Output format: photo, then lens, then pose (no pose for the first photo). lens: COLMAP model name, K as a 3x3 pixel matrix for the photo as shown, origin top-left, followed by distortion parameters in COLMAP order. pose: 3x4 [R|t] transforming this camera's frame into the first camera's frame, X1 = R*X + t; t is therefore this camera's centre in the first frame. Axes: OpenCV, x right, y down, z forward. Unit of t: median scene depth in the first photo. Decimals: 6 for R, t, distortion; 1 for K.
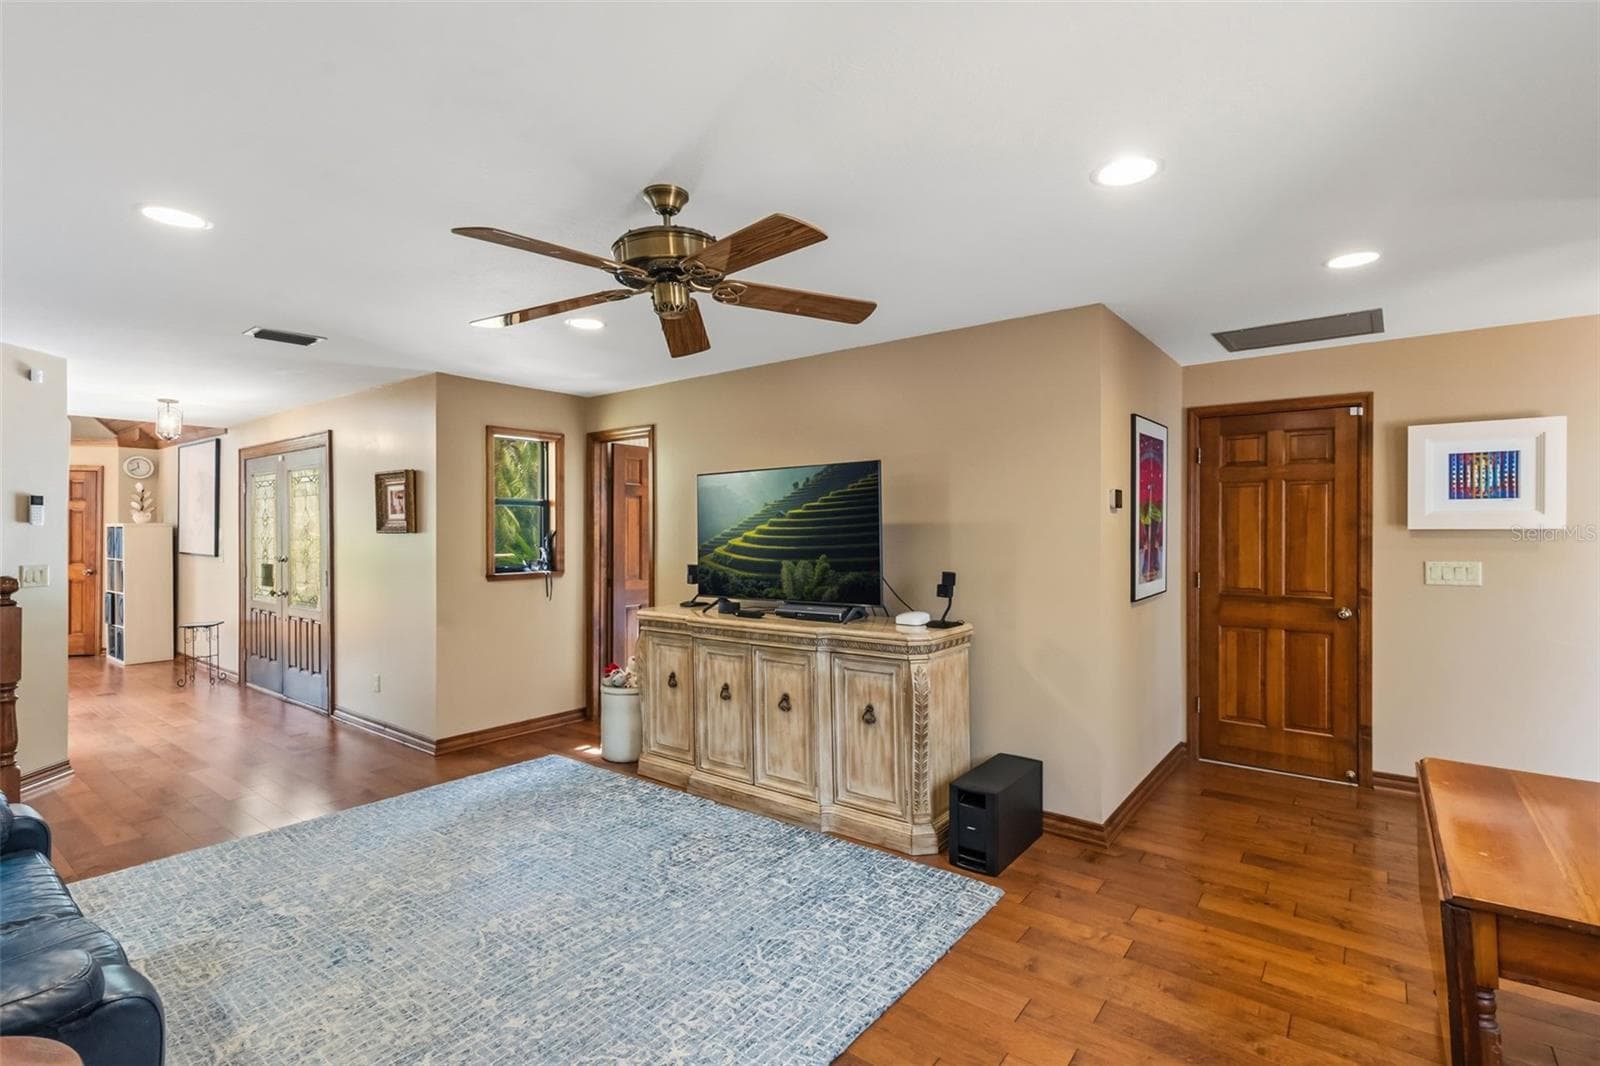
lens RADIAL K [[740.3, 0, 806.3], [0, 740.3, 537.2], [0, 0, 1]] dist [0.000467, -0.001078]
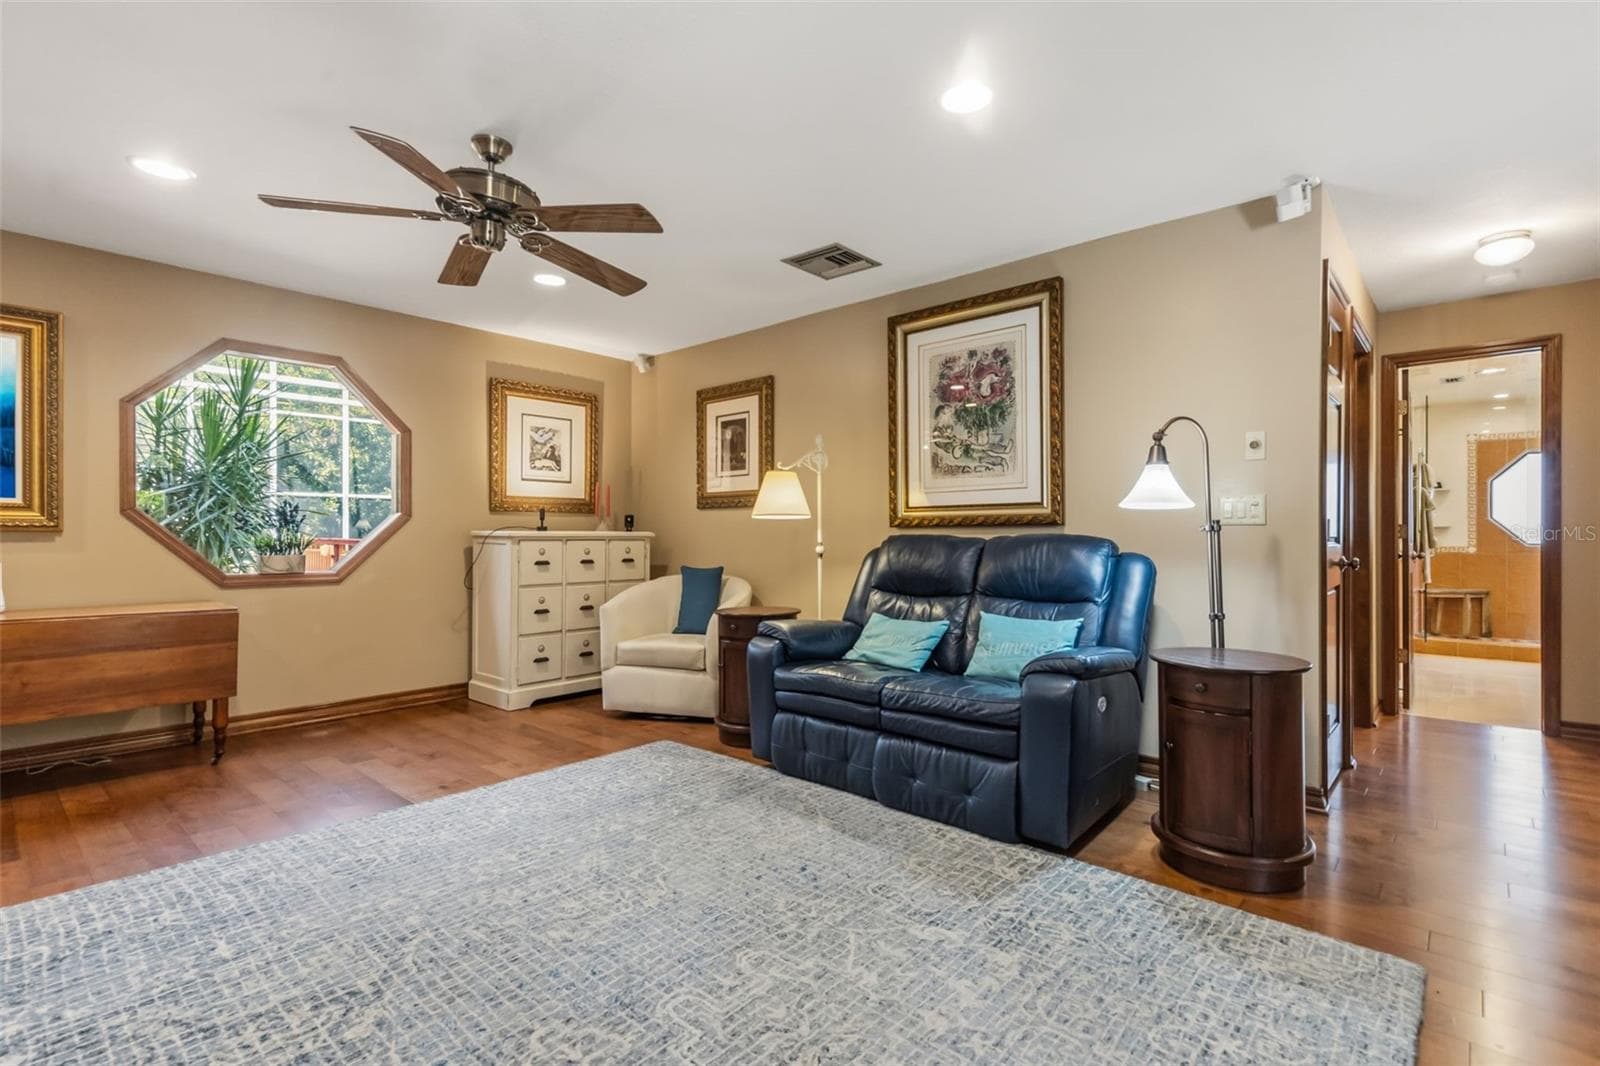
lens RADIAL K [[740.3, 0, 806.3], [0, 740.3, 537.2], [0, 0, 1]] dist [0.000467, -0.001078]
pose [[-0.997095, -0.001592, 0.076155, -0.625281], [-0.001031, 0.999972, 0.007405, 0.117364], [-0.076164, 0.007305, -0.997069, 1.720992]]
